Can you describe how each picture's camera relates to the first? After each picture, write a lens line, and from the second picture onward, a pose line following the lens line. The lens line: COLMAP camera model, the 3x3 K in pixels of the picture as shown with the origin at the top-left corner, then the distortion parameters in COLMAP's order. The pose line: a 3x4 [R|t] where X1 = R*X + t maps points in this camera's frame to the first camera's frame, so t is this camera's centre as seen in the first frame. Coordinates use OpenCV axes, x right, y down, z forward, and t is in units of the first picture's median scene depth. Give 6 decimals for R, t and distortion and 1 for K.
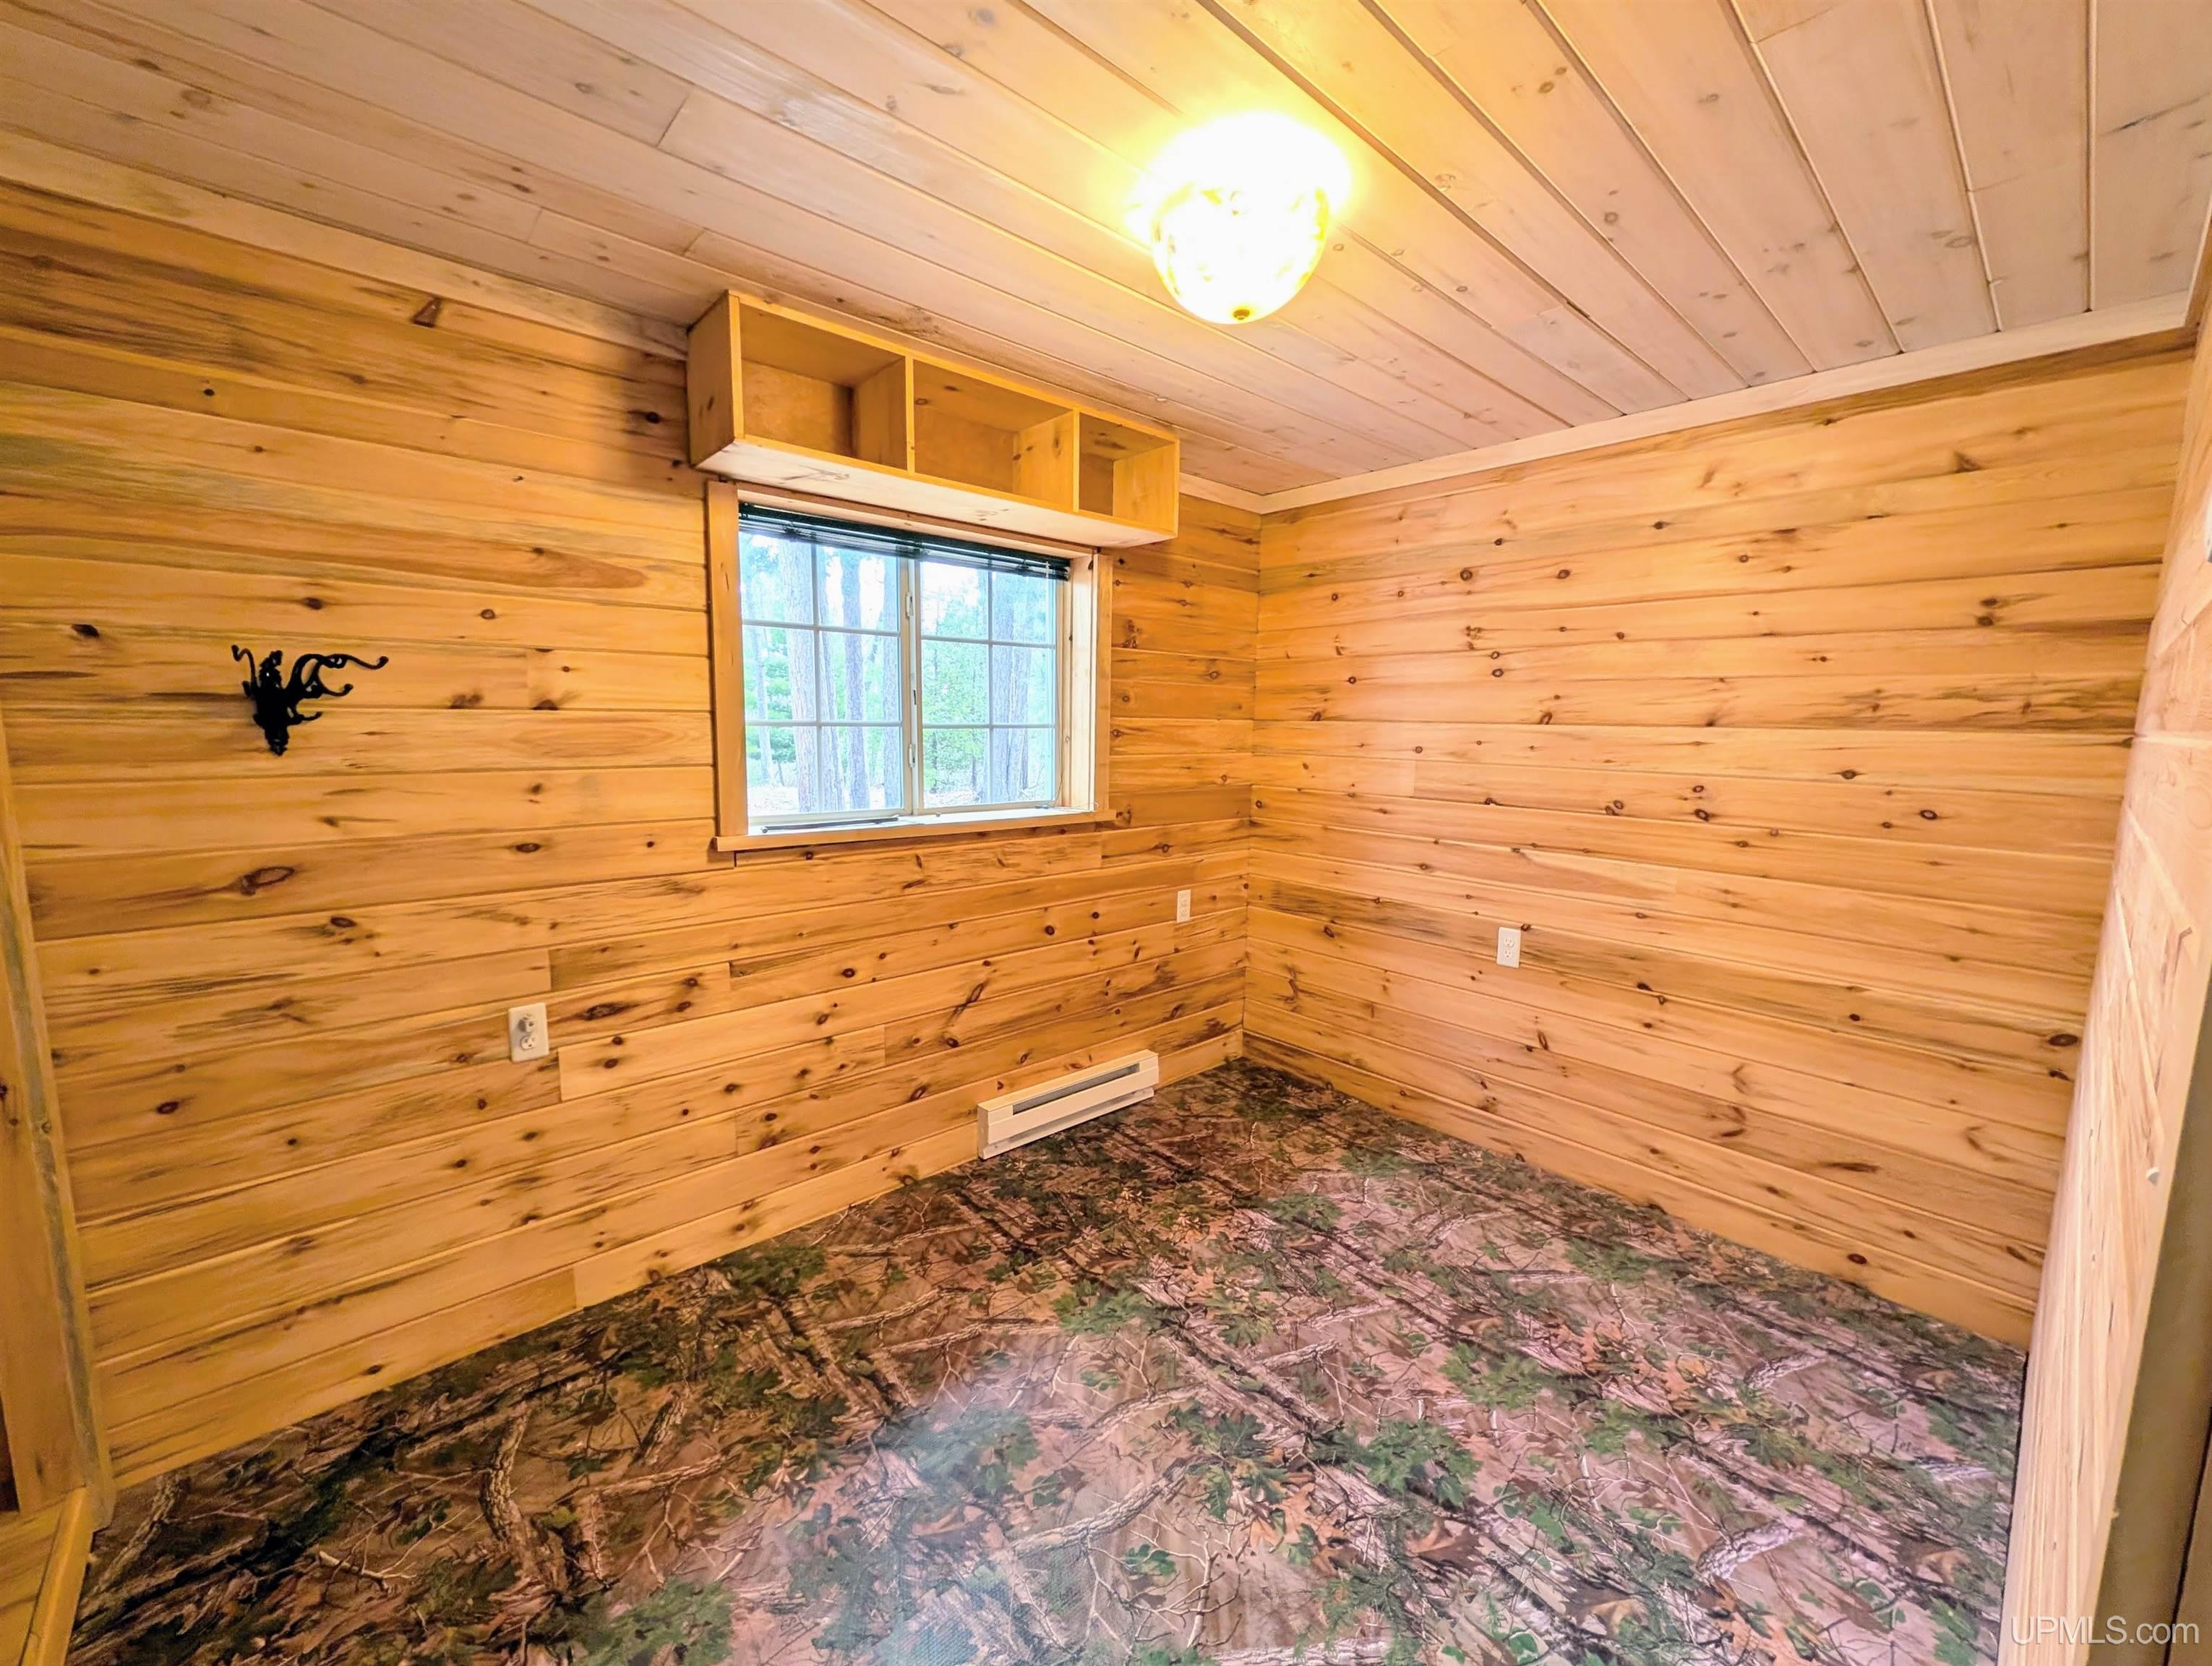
lens RADIAL K [[857.5, 0, 1121.5], [0, 857.5, 831.0], [0, 0, 1]] dist [0.001535, 0.000020]
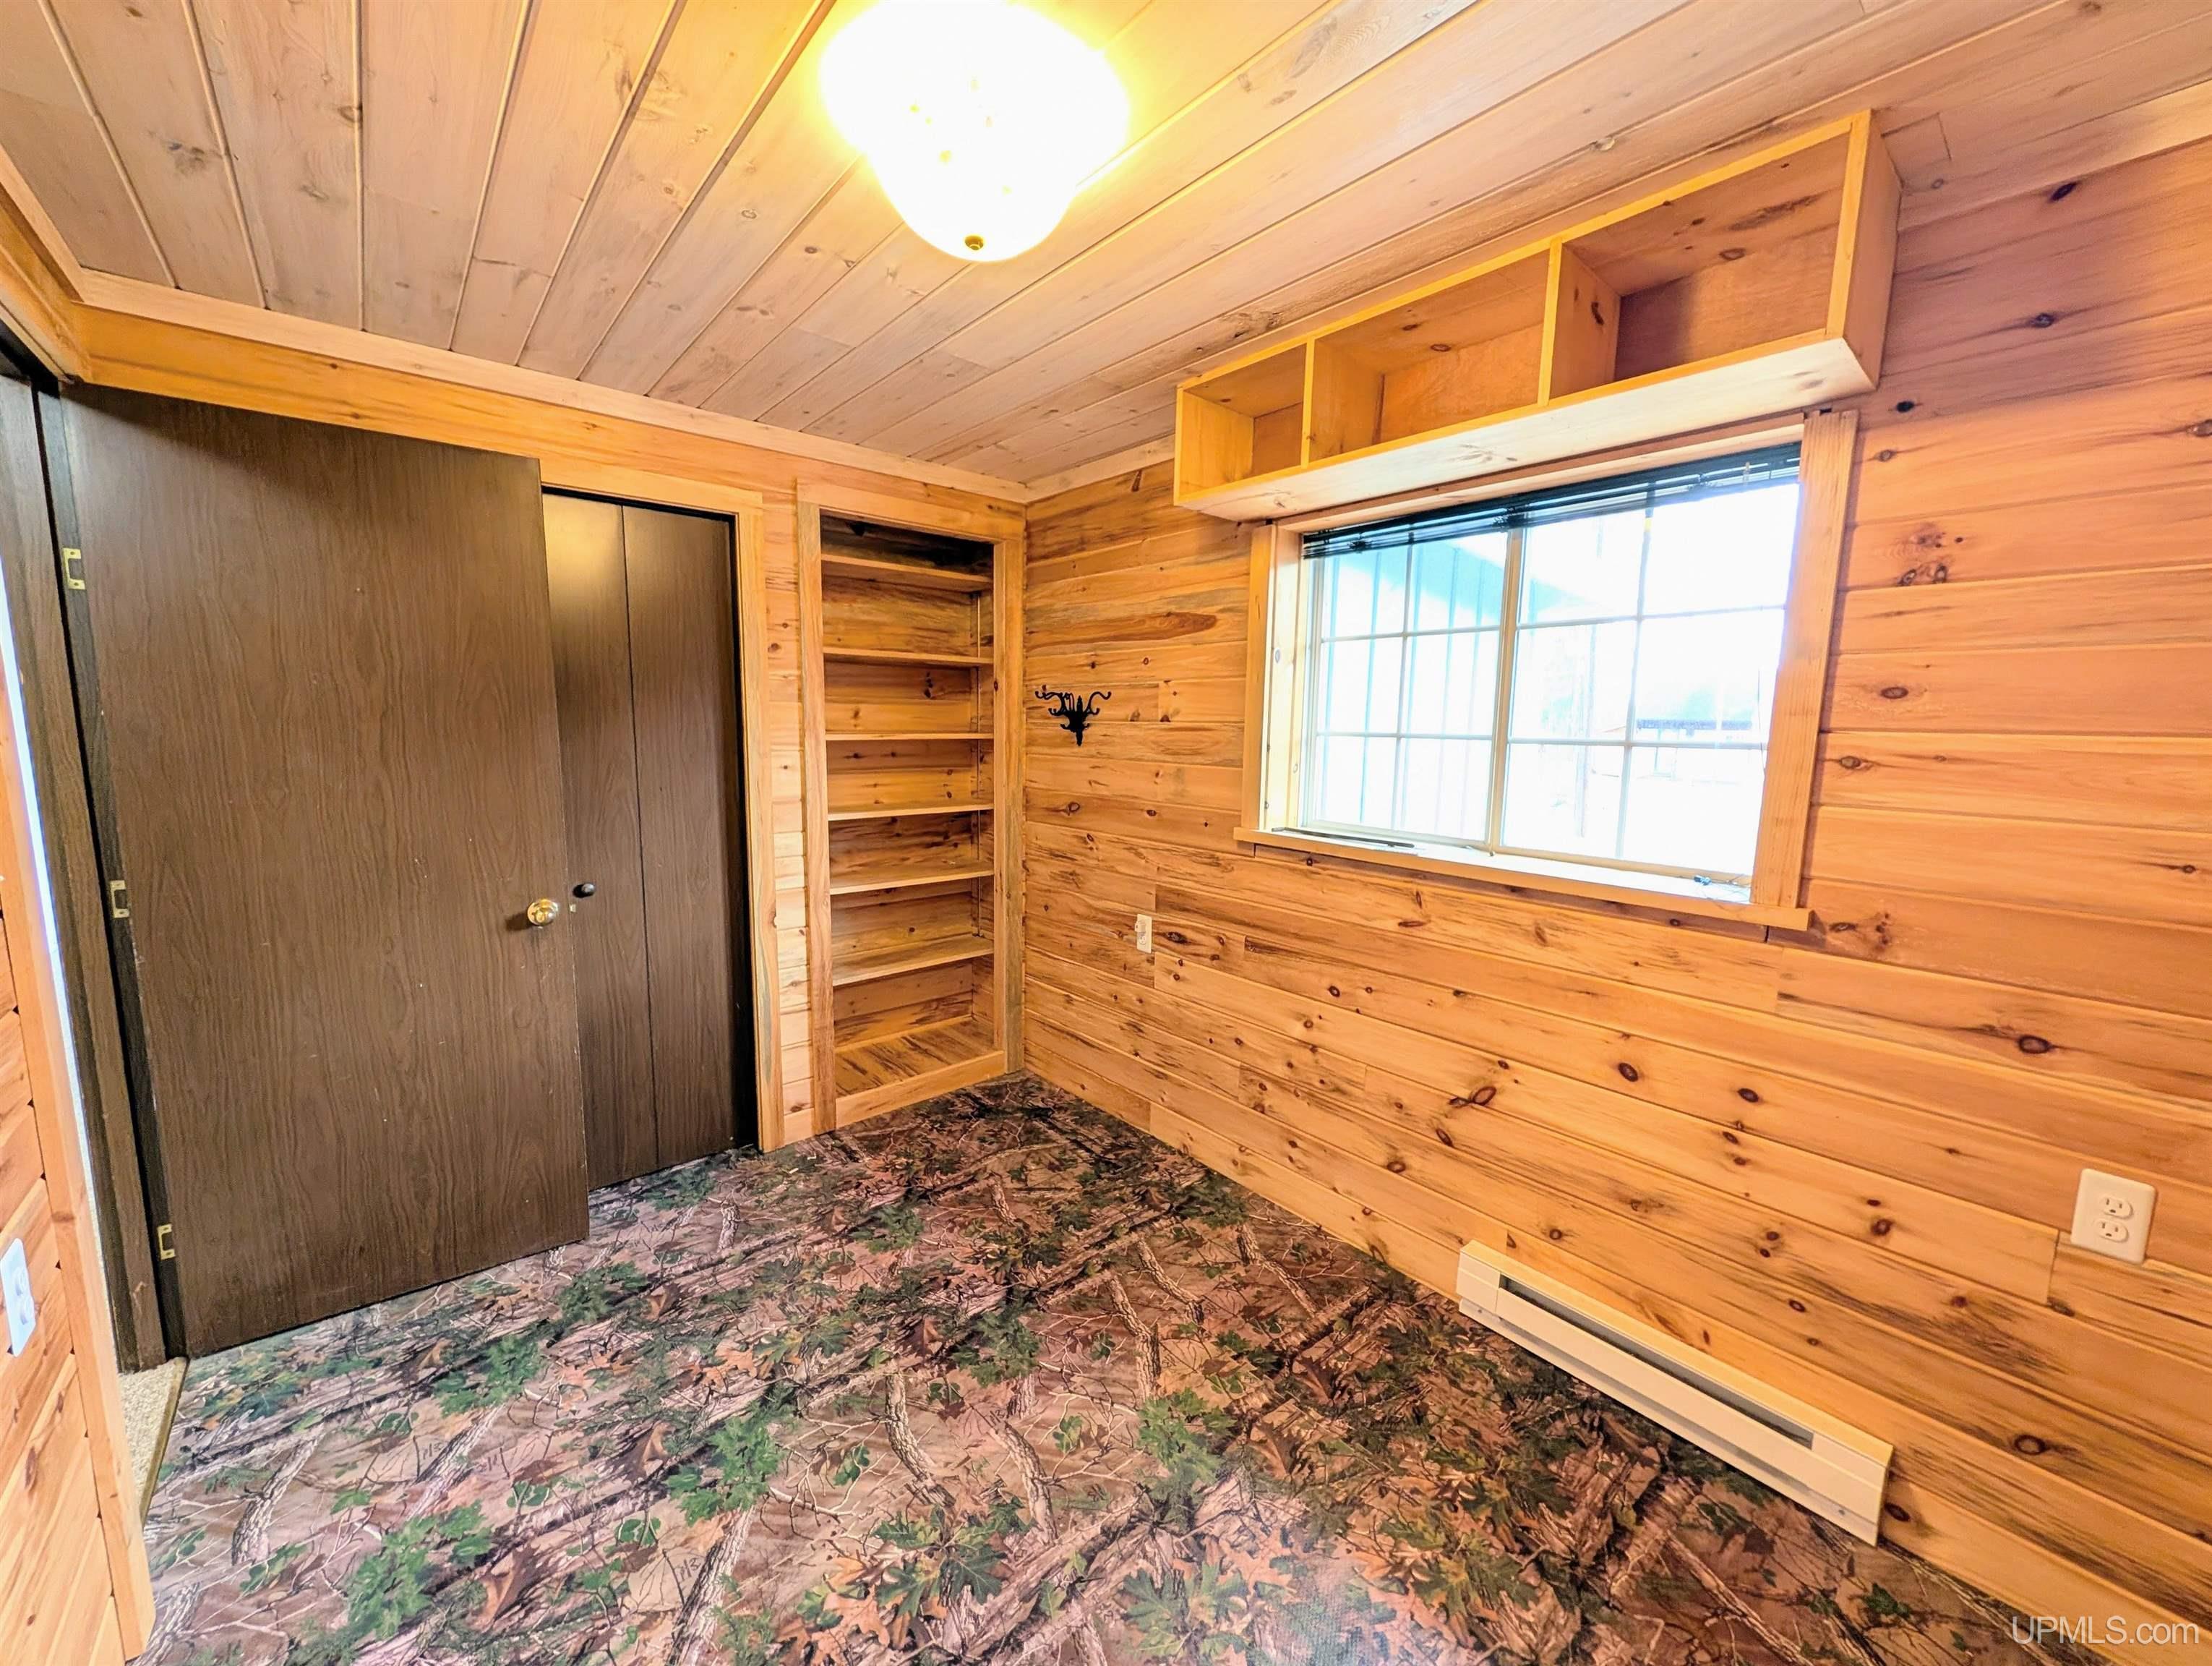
lens RADIAL K [[857.5, 0, 1121.0], [0, 857.5, 833.9], [0, 0, 1]] dist [0.001535, 0.000020]
pose [[-0.019226, 0.118764, -0.992736, 0.774612], [-0.143814, 0.982266, 0.120297, -0.112475], [0.989418, 0.145082, -0.001805, 0.909016]]
